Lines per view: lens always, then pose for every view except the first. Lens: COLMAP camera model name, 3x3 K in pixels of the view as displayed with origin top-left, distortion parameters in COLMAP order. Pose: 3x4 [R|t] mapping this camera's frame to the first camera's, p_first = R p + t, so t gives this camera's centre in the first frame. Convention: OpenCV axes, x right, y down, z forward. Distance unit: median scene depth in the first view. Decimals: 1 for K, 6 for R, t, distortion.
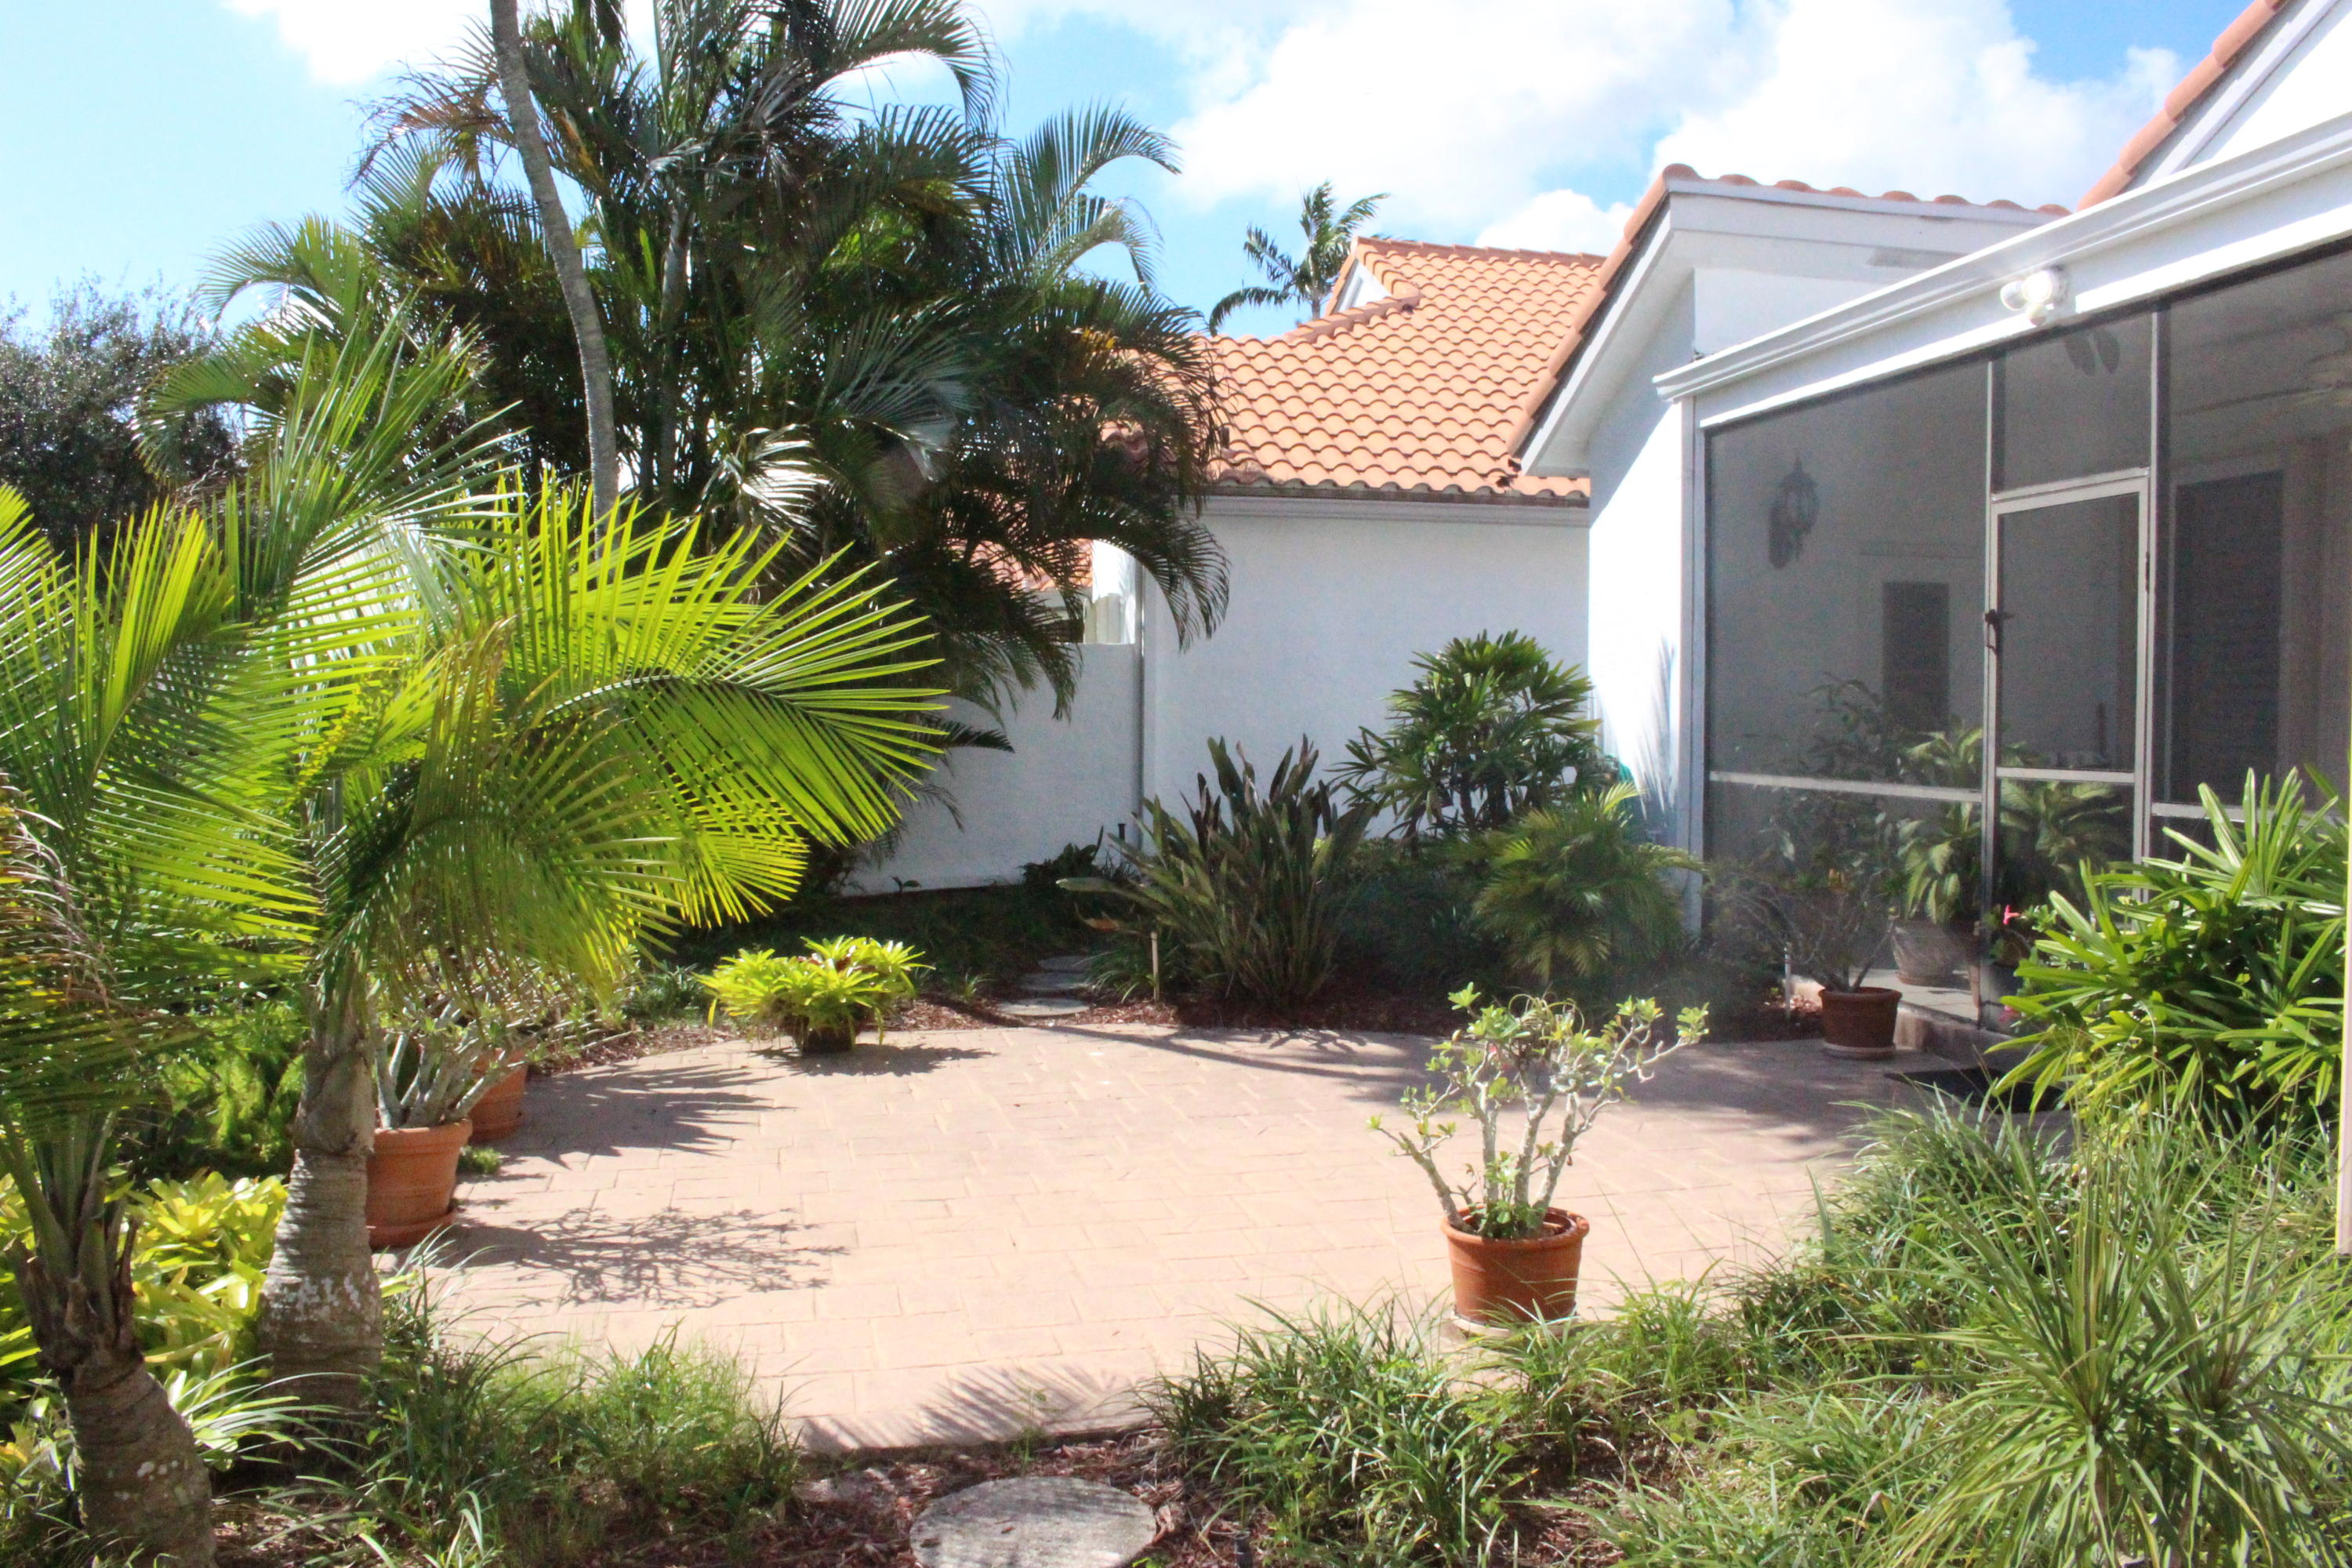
lens RADIAL K [[2003.0, 0, 1176.0], [0, 2003.0, 784.0], [0, 0, 1]] dist [-0.098932, -0.000584]
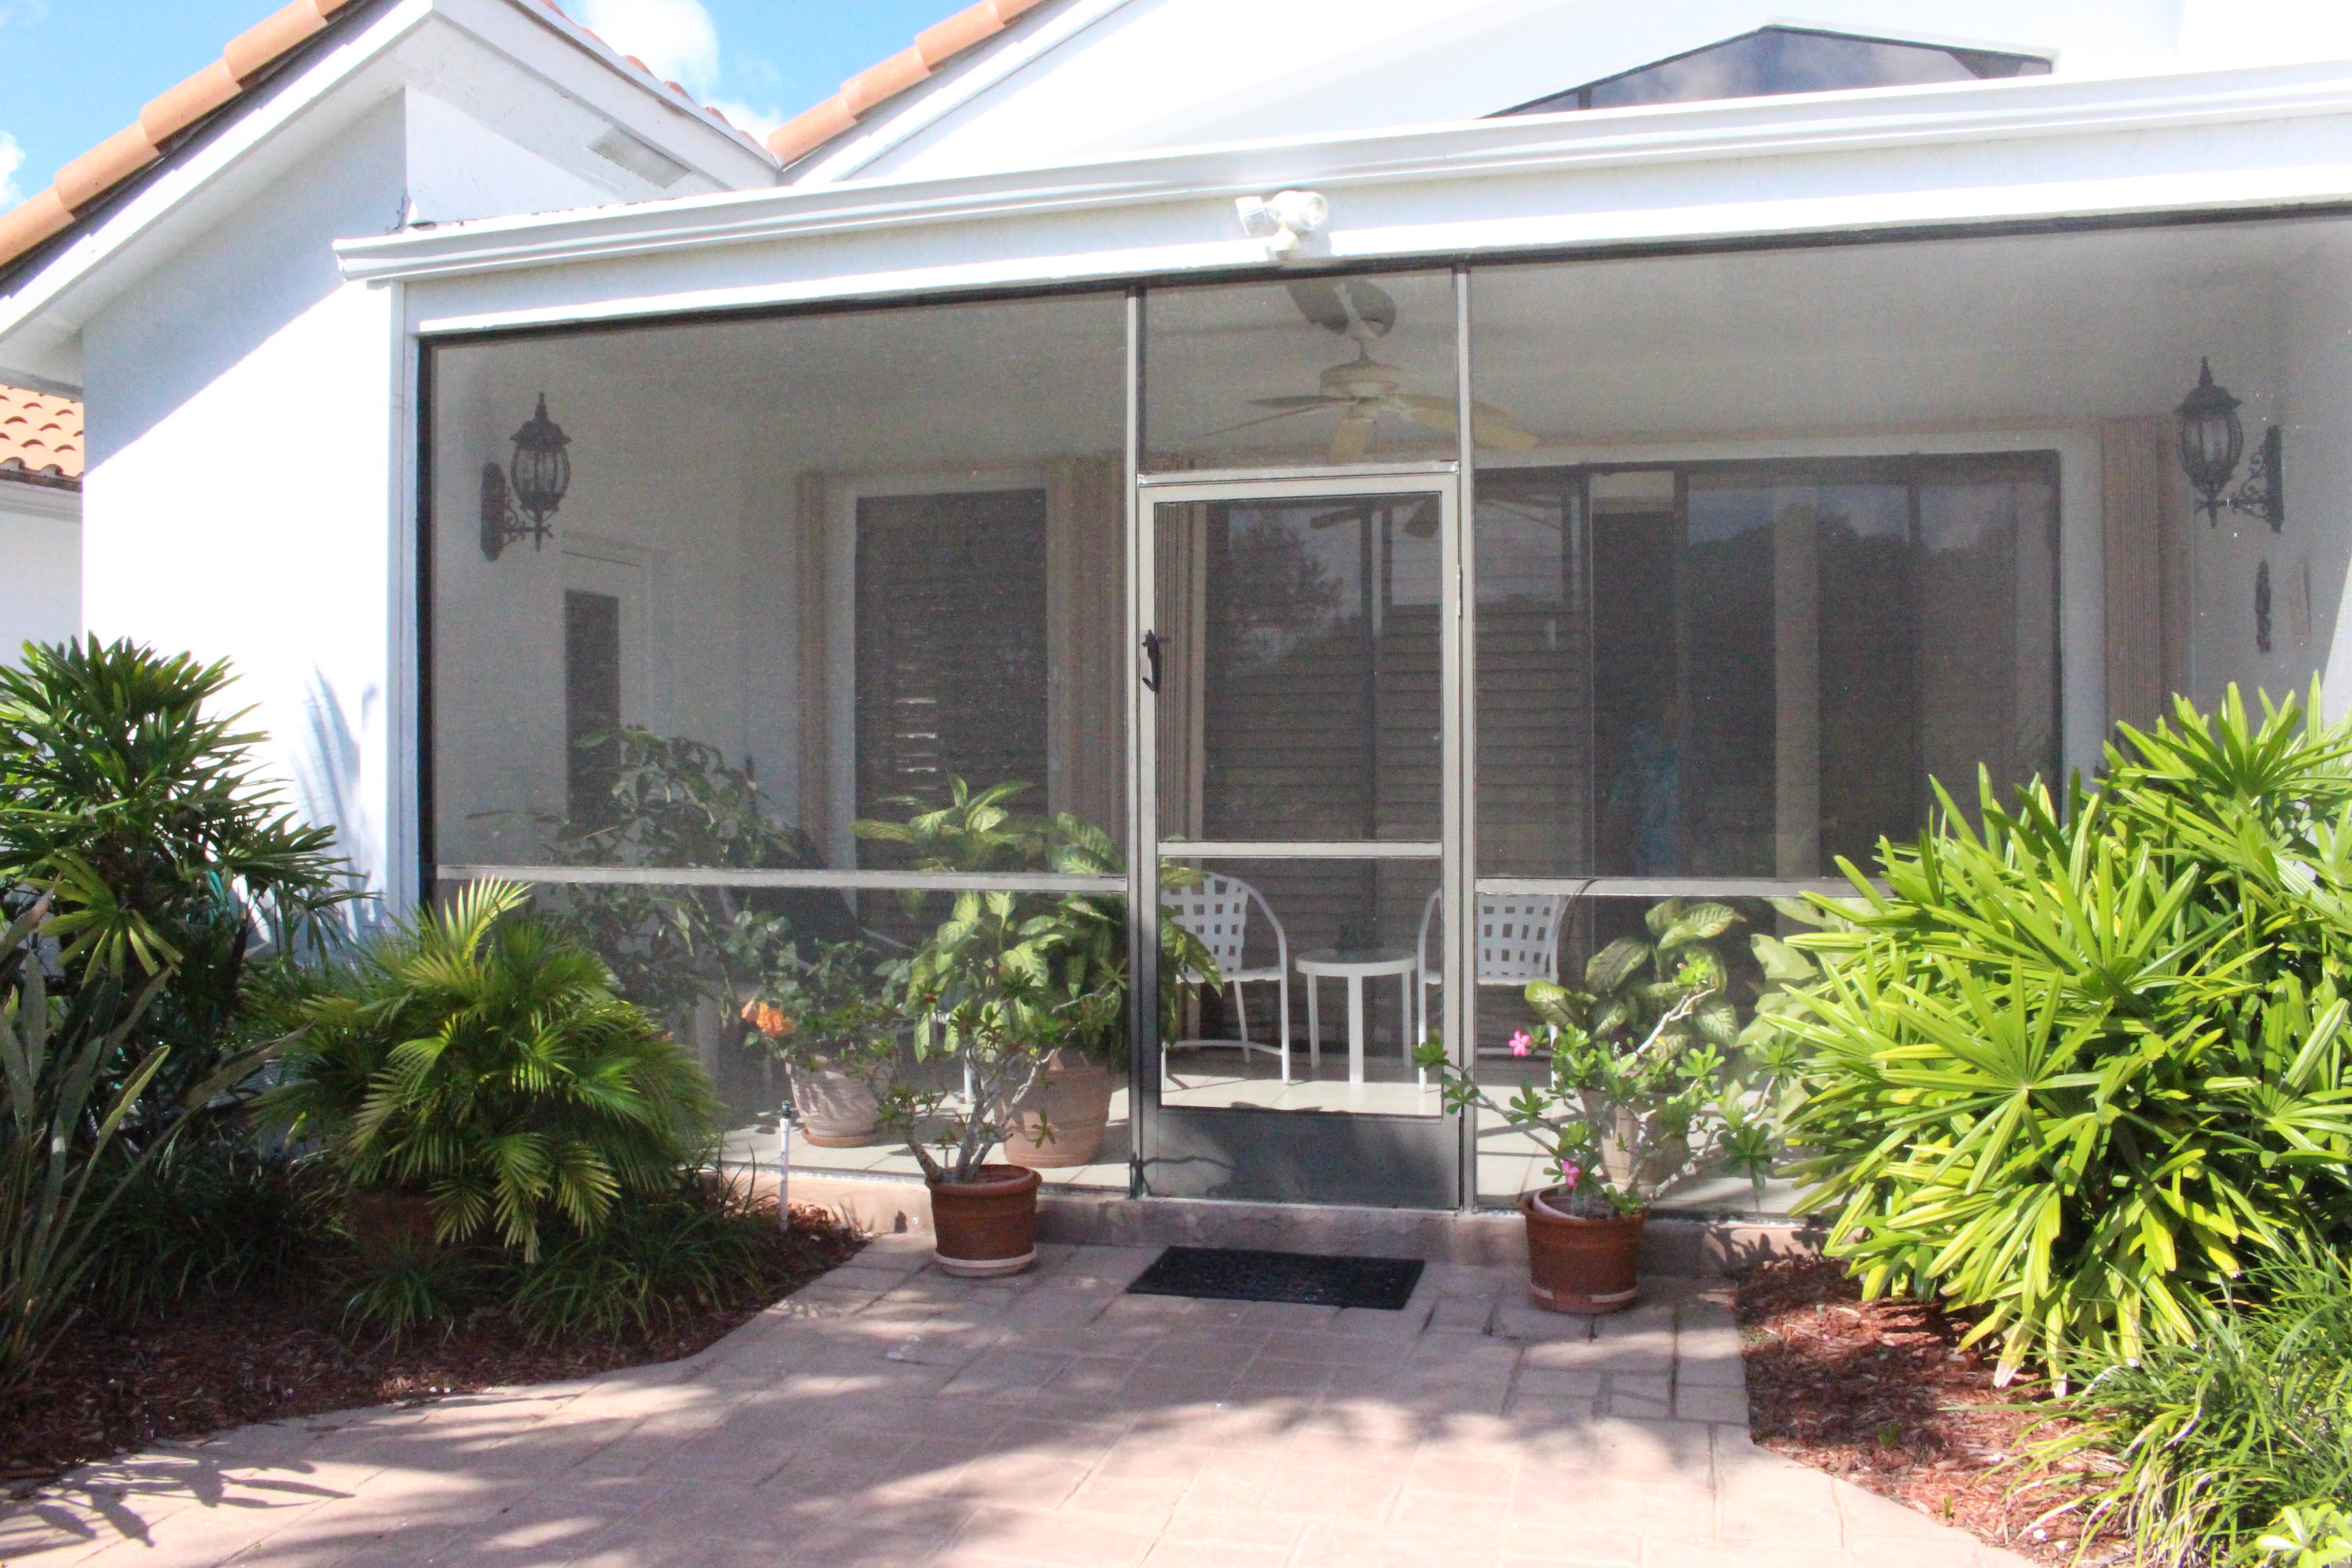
lens RADIAL K [[2003.0, 0, 1176.0], [0, 2003.0, 784.0], [0, 0, 1]] dist [-0.098932, -0.000584]
pose [[0.469996, -0.006435, 0.882645, -0.218788], [0.033885, 0.999368, -0.010757, -0.019902], [-0.882018, 0.034964, 0.469917, 0.572980]]
